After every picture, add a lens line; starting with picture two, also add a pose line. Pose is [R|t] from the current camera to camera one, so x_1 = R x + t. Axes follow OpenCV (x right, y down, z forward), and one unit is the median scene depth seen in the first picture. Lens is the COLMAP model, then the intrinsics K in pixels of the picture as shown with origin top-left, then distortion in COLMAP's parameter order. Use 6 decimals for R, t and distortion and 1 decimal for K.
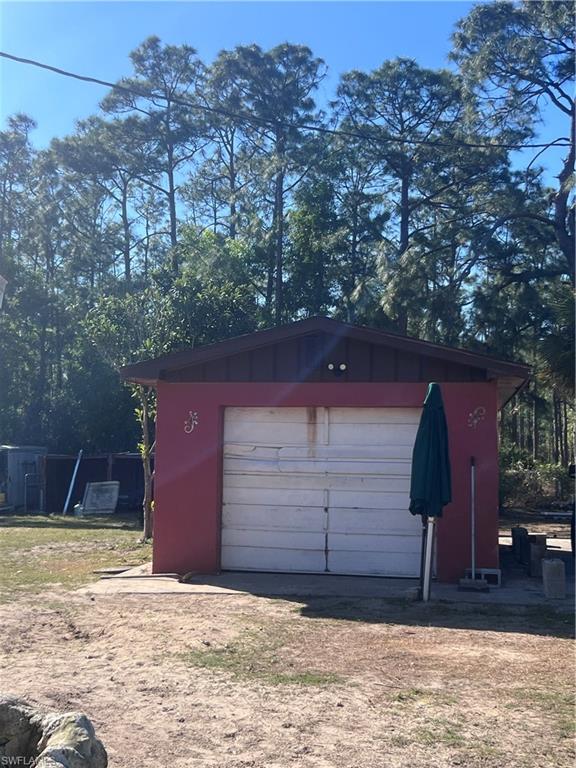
lens RADIAL K [[927.1, 0, 290.2], [0, 927.1, 384.5], [0, 0, 1]] dist [0.086384, 0.000000]
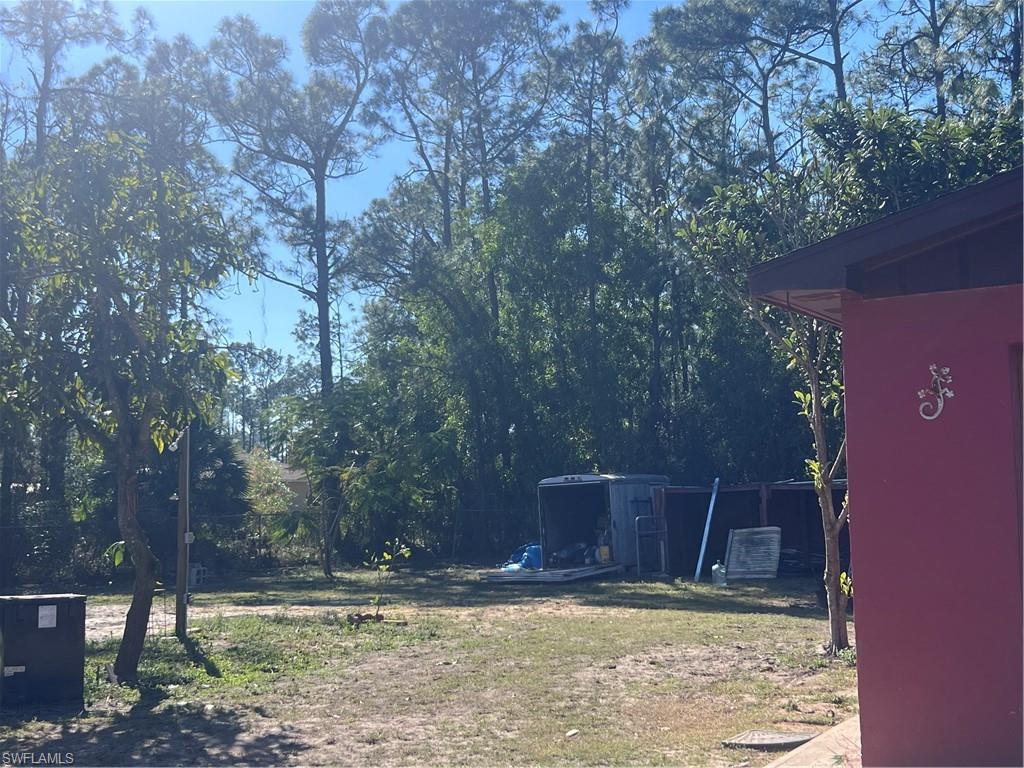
lens RADIAL K [[1236.2, 0, 513.5], [0, 1236.2, 379.5], [0, 0, 1]] dist [0.086384, 0.000000]
pose [[0.922770, -0.062883, -0.380187, -0.027668], [0.059063, 0.998018, -0.021716, 0.013987], [0.380799, -0.002416, 0.924655, 0.172865]]
